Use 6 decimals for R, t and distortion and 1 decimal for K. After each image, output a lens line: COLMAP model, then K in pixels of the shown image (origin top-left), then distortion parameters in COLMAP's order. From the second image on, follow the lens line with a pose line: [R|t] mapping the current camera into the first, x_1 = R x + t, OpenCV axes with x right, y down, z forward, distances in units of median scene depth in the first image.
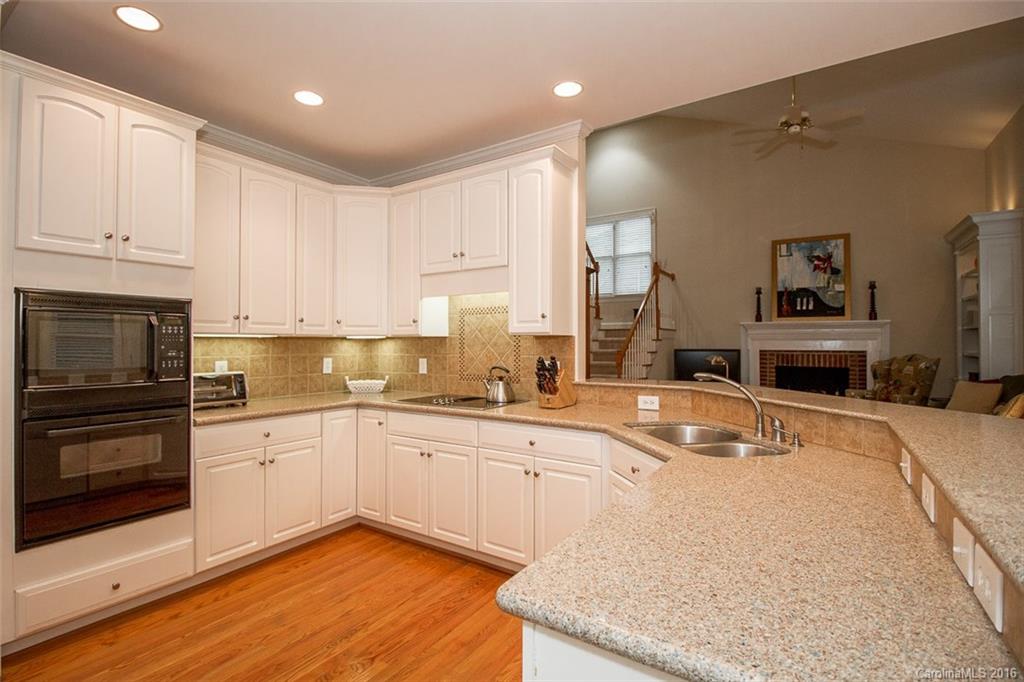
lens RADIAL K [[478.2, 0, 504.2], [0, 478.2, 337.2], [0, 0, 1]] dist [0.004541, -0.014294]
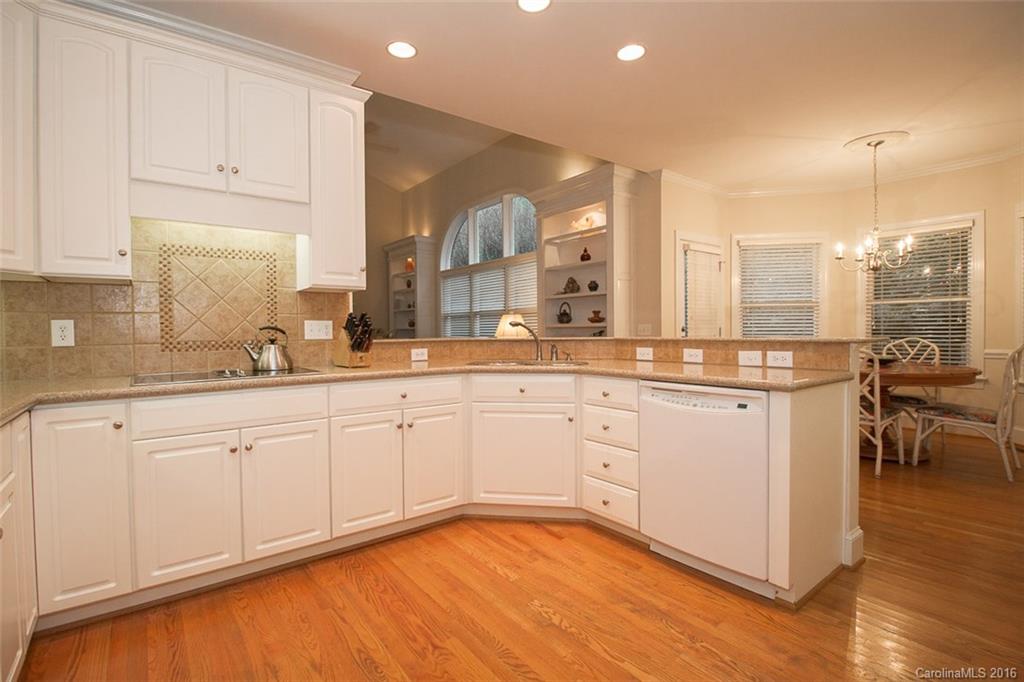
lens RADIAL K [[478.2, 0, 504.2], [0, 478.2, 337.2], [0, 0, 1]] dist [0.004541, -0.014294]
pose [[0.324940, -0.018867, 0.945546, -0.295121], [-0.001382, 0.999790, 0.020424, 0.028913], [-0.945733, -0.007943, 0.324846, 0.174579]]
